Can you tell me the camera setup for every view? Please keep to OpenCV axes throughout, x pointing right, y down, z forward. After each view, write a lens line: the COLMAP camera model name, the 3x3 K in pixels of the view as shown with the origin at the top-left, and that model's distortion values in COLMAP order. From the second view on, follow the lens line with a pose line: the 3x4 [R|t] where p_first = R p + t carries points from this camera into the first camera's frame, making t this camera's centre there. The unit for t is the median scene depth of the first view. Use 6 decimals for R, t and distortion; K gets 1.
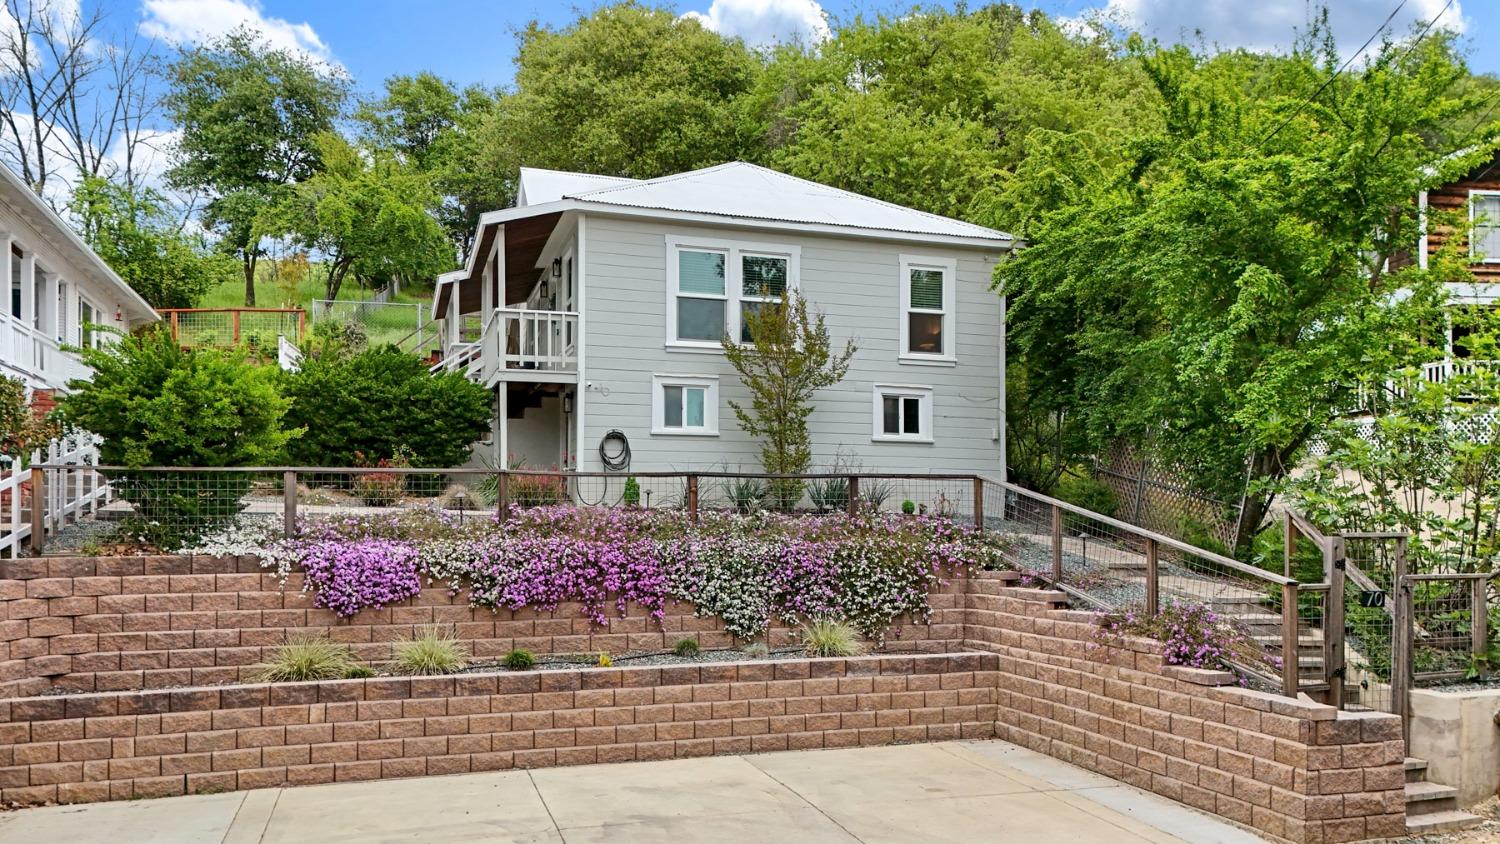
lens RADIAL K [[1116.0, 0, 755.3], [0, 1116.0, 500.0], [0, 0, 1]] dist [0.120009, -0.149694]
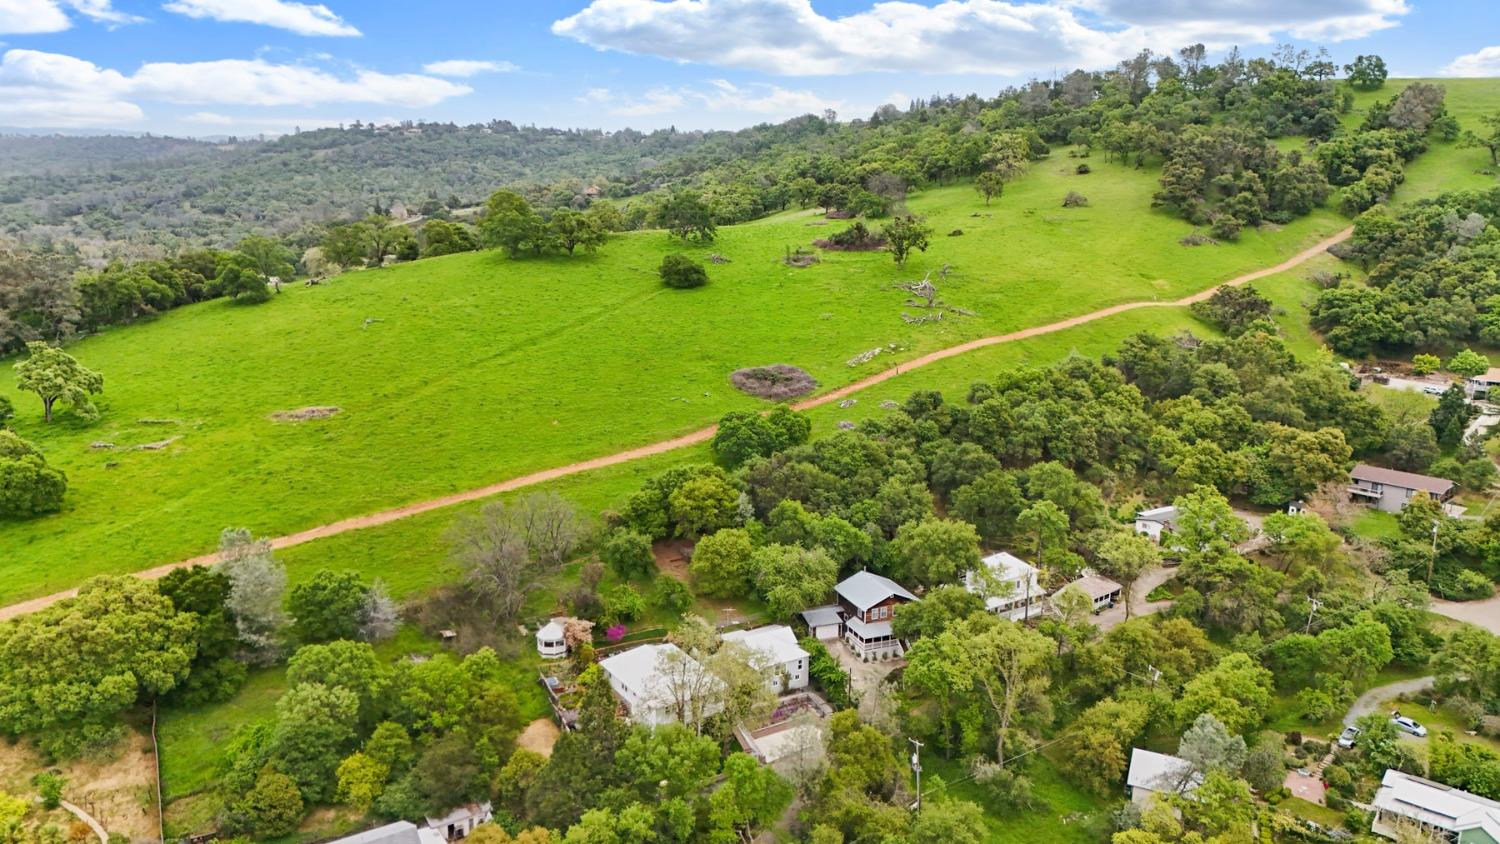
lens RADIAL K [[1096.7, 0, 752.9], [0, 1096.7, 421.4], [0, 0, 1]] dist [0.112375, -0.131350]
pose [[0.967199, -0.044608, 0.250072, -2.833933], [-0.012305, 0.975077, 0.221526, -4.917946], [-0.253722, -0.217337, 0.942544, -8.218925]]
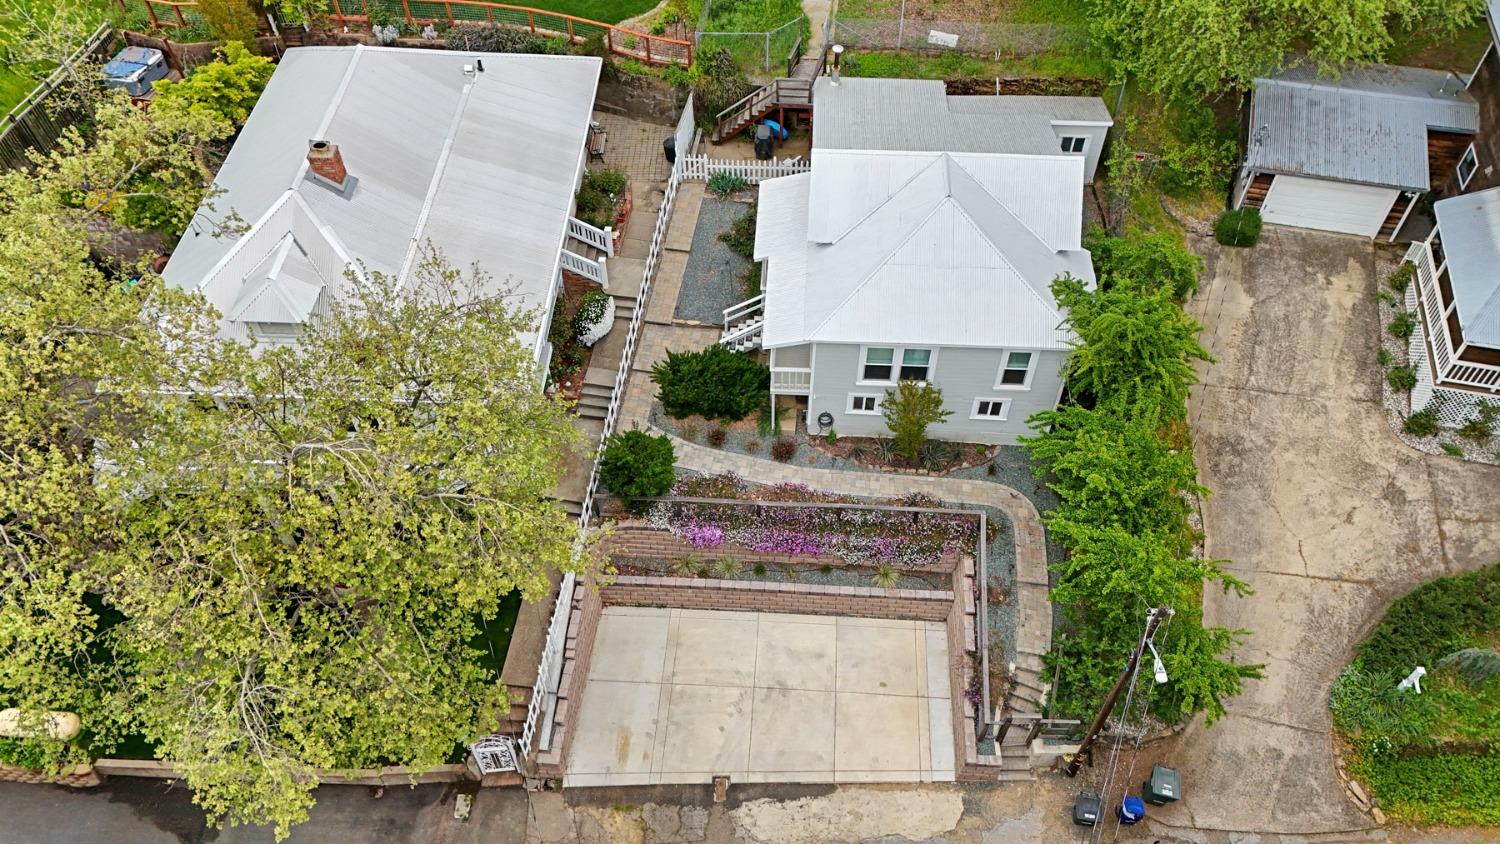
lens RADIAL K [[1096.4, 0, 752.4], [0, 1096.4, 419.1], [0, 0, 1]] dist [0.073752, -0.061041]
pose [[0.932156, 0.274978, -0.235524, 0.252953], [0.010581, 0.629550, 0.776888, -1.858104], [0.361901, -0.726673, 0.583929, -0.230683]]
